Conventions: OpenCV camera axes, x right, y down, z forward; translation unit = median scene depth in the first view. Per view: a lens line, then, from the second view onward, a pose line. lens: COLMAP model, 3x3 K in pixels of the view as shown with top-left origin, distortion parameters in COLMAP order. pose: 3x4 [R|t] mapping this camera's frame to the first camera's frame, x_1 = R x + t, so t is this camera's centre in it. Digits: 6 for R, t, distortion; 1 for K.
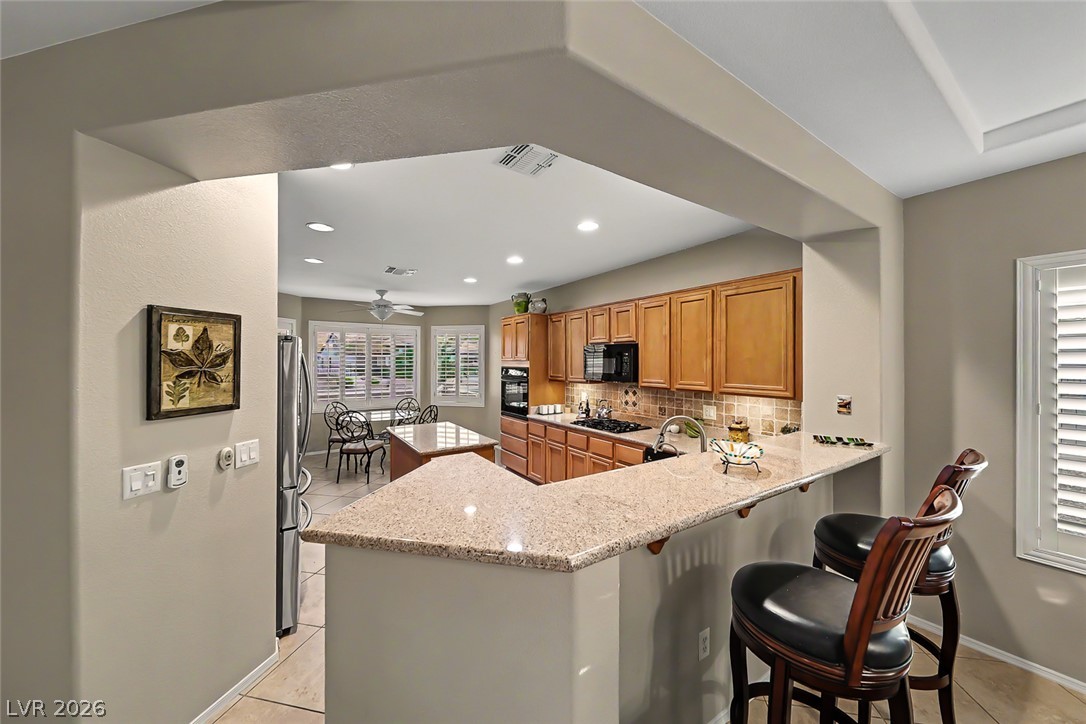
lens RADIAL K [[376.6, 0, 537.3], [0, 376.6, 363.2], [0, 0, 1]] dist [0.009560, -0.002727]
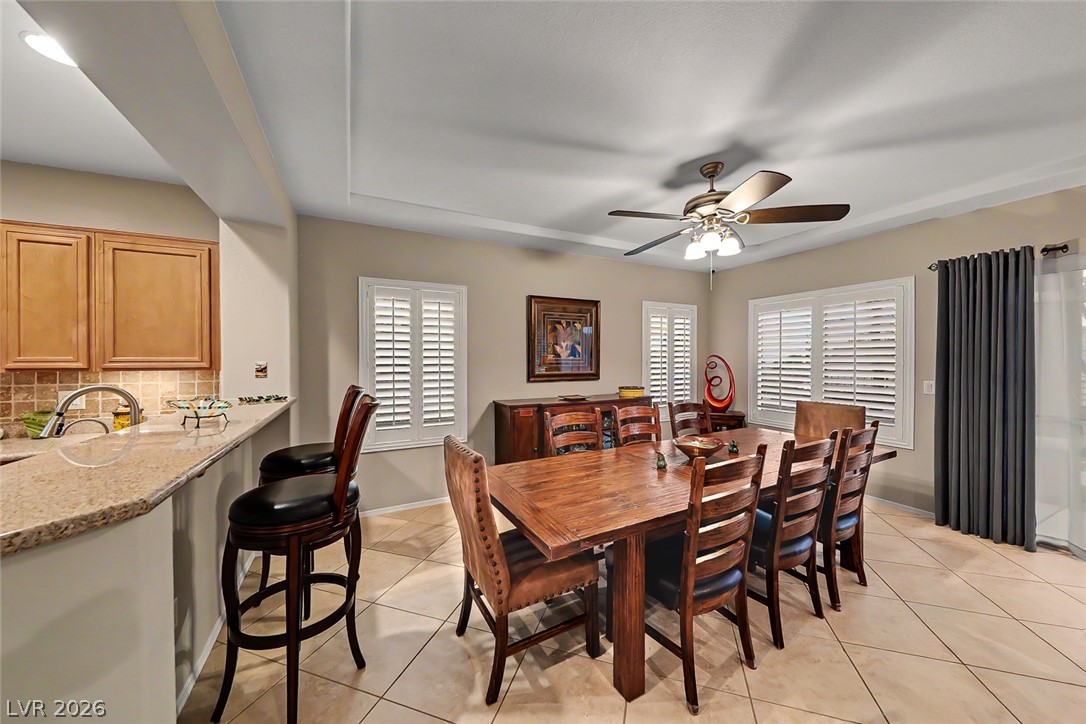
lens RADIAL K [[376.6, 0, 538.4], [0, 376.6, 363.2], [0, 0, 1]] dist [0.009560, -0.002727]
pose [[0.118255, -0.014595, 0.992876, -0.236298], [0.005184, 0.999887, 0.014080, 0.070245], [-0.992970, 0.003482, 0.118317, -0.001506]]
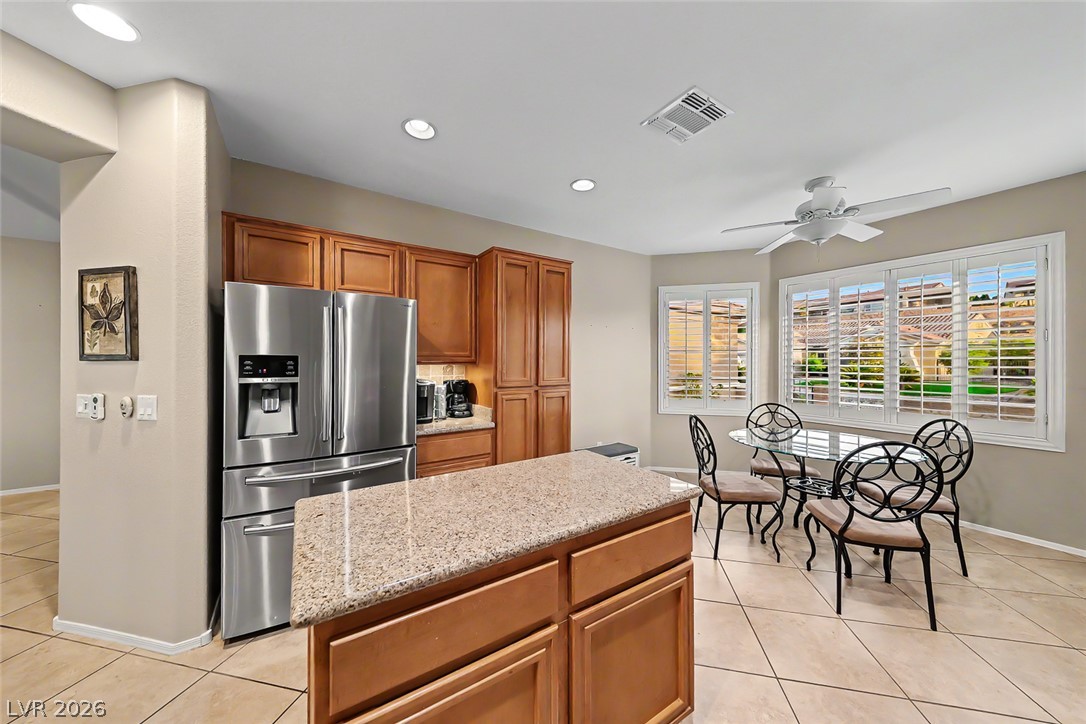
lens RADIAL K [[376.6, 0, 543.8], [0, 376.6, 360.3], [0, 0, 1]] dist [0.009560, -0.002727]
pose [[-0.001436, -0.001431, -0.999998, 0.146529], [-0.003371, 0.999993, -0.001426, 0.083852], [0.999993, 0.003369, -0.001441, 1.473953]]
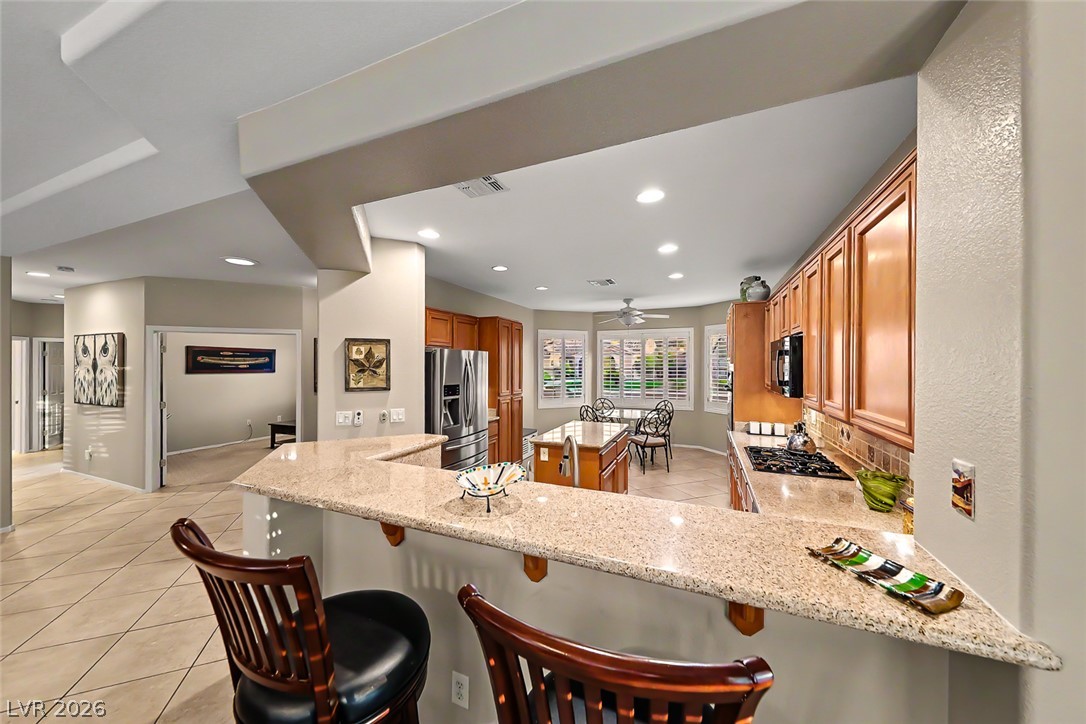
lens RADIAL K [[376.6, 0, 543.5], [0, 376.6, 366.3], [0, 0, 1]] dist [0.009560, -0.002727]
pose [[0.556233, 0.006108, -0.831004, 0.804791], [-0.003951, 0.999981, 0.004705, -0.004917], [0.831017, 0.000666, 0.556247, 0.426337]]
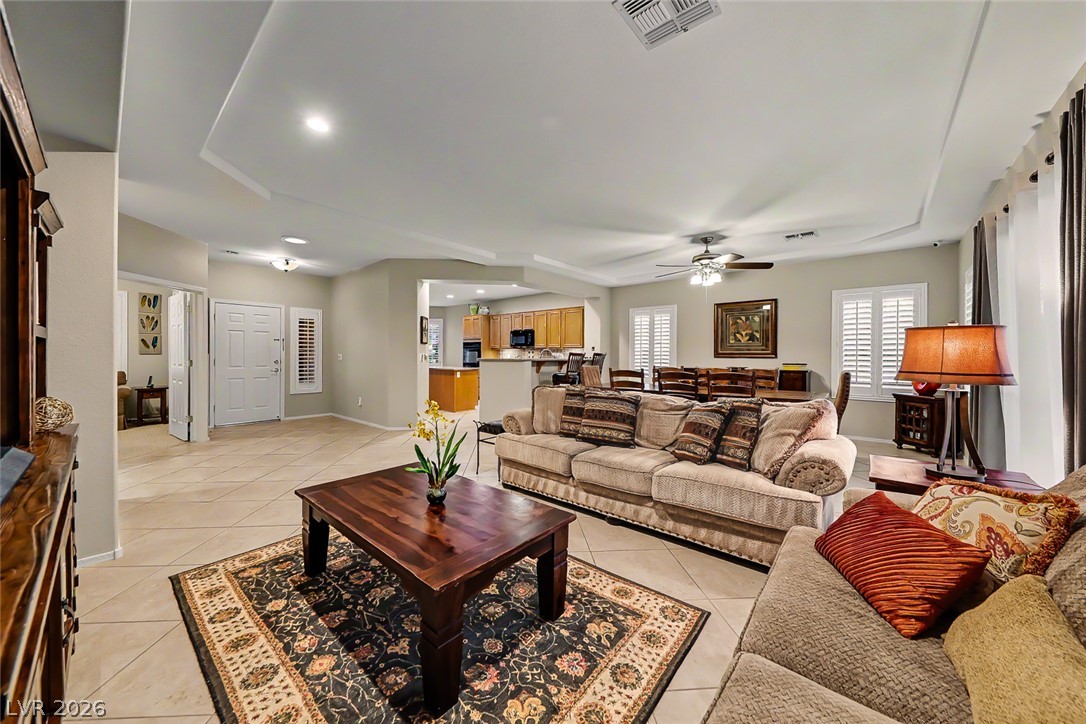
lens RADIAL K [[376.6, 0, 536.5], [0, 376.6, 357.7], [0, 0, 1]] dist [0.009560, -0.002727]
pose [[0.963895, -0.000843, 0.266281, -0.525007], [-0.000859, 0.999980, 0.006275, 0.159732], [-0.266281, -0.006277, 0.963875, -1.937132]]
